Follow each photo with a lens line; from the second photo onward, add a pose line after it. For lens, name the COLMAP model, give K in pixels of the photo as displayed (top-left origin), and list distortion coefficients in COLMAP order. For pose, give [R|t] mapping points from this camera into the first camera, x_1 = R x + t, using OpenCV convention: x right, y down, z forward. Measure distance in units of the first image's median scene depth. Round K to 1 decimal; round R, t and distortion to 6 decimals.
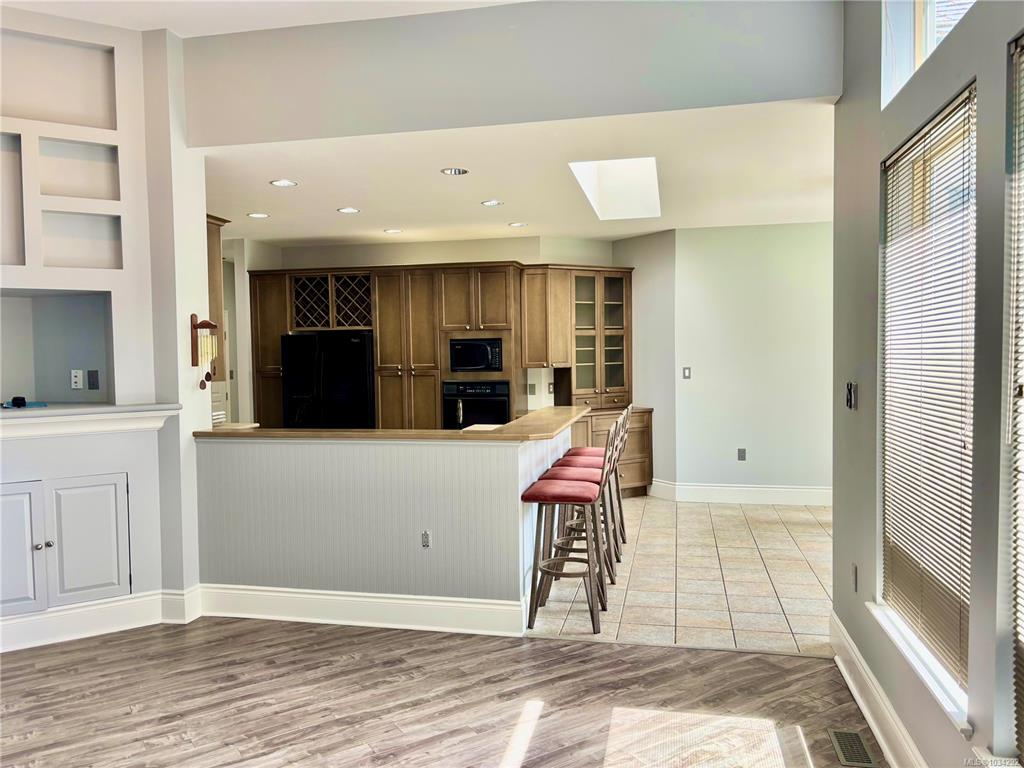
lens RADIAL K [[779.3, 0, 507.0], [0, 779.3, 385.2], [0, 0, 1]] dist [0.055472, -0.068302]
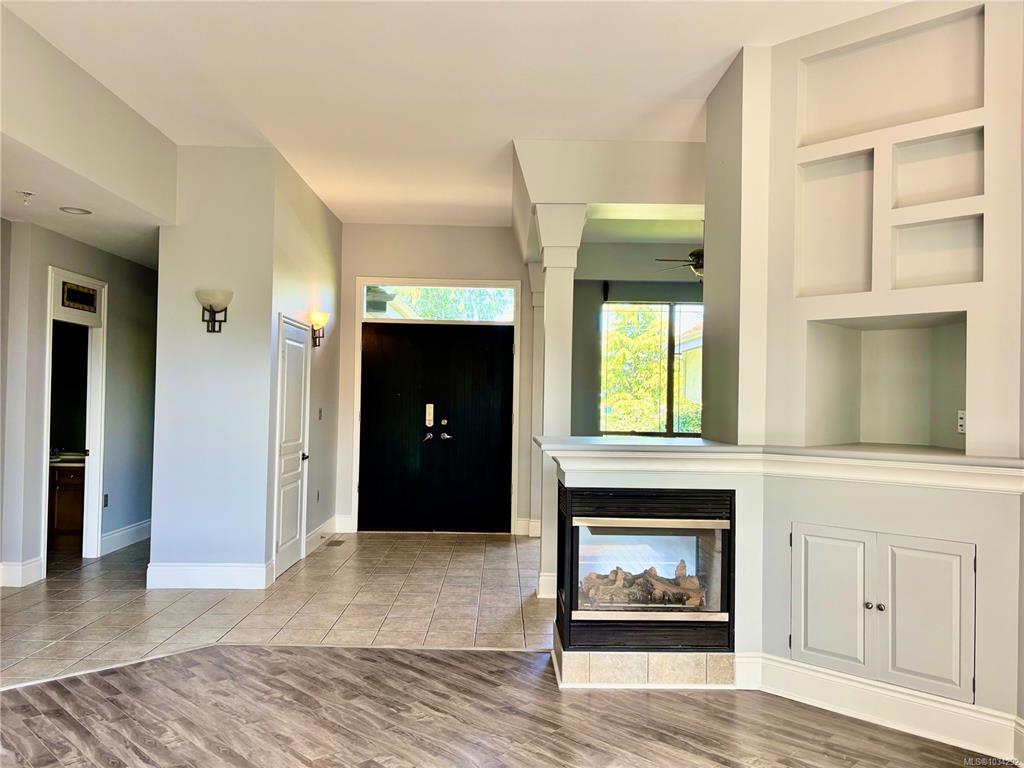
lens RADIAL K [[779.3, 0, 517.2], [0, 779.3, 389.5], [0, 0, 1]] dist [0.055472, -0.068302]
pose [[0.218595, 0.004083, -0.975807, 0.166468], [-0.058137, 0.998269, -0.008847, -0.006955], [0.974082, 0.058664, 0.218455, 0.378139]]
